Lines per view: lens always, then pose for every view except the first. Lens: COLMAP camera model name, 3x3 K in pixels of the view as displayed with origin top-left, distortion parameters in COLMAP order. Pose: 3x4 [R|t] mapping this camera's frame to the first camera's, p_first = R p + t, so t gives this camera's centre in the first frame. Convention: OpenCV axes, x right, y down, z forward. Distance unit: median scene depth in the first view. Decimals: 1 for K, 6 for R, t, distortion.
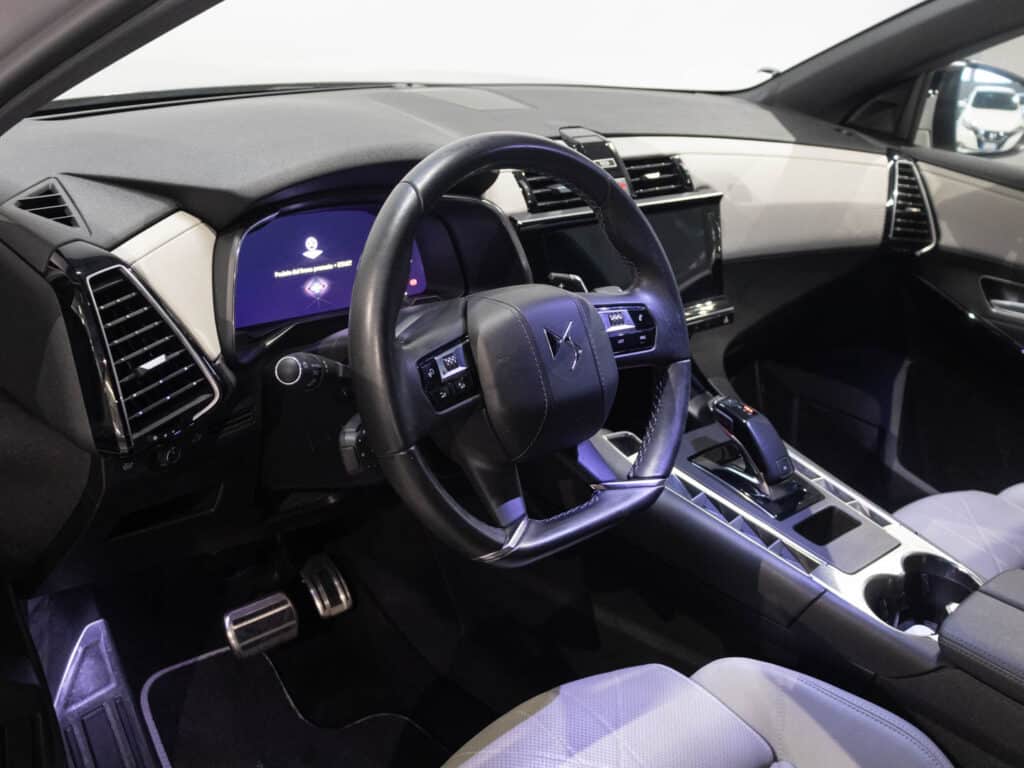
lens RADIAL K [[1121.7, 0, 512.0], [0, 1121.7, 384.0], [0, 0, 1]] dist [-0.078630, 0.002263]
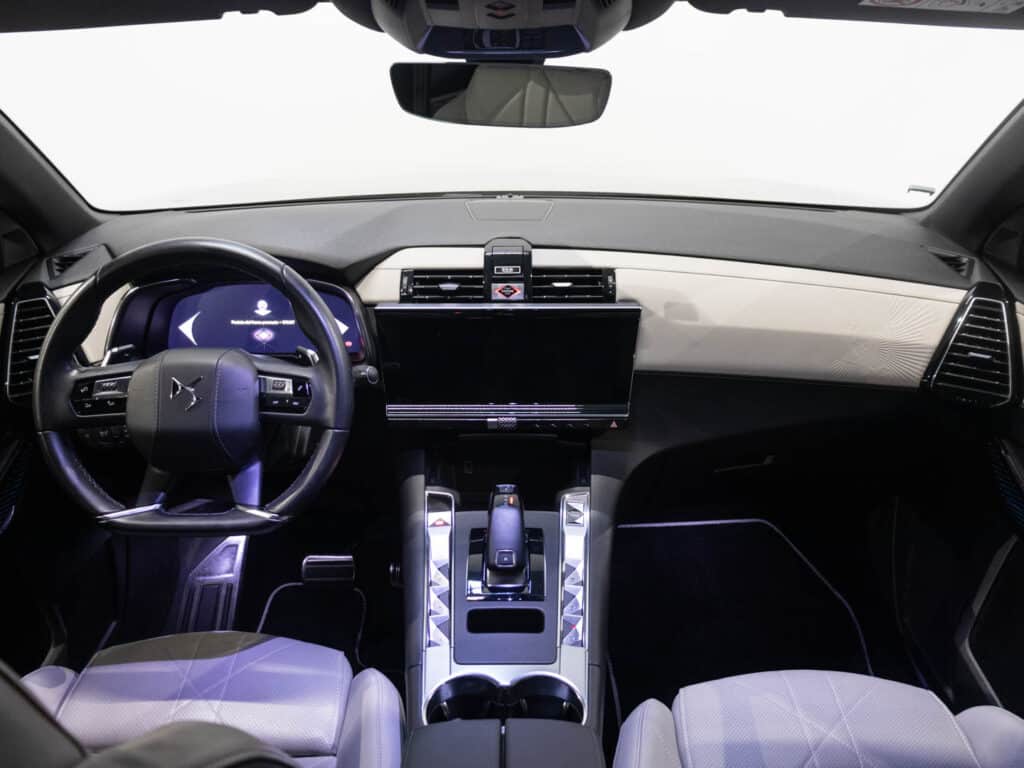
lens RADIAL K [[962.4, 0, 512.0], [0, 962.4, 384.0], [0, 0, 1]] dist [0.013291, -0.006629]
pose [[0.712947, 0.170273, -0.680230, 0.901383], [-0.199904, 0.979169, 0.035584, -0.131798], [0.672119, 0.110611, 0.732134, 0.308268]]
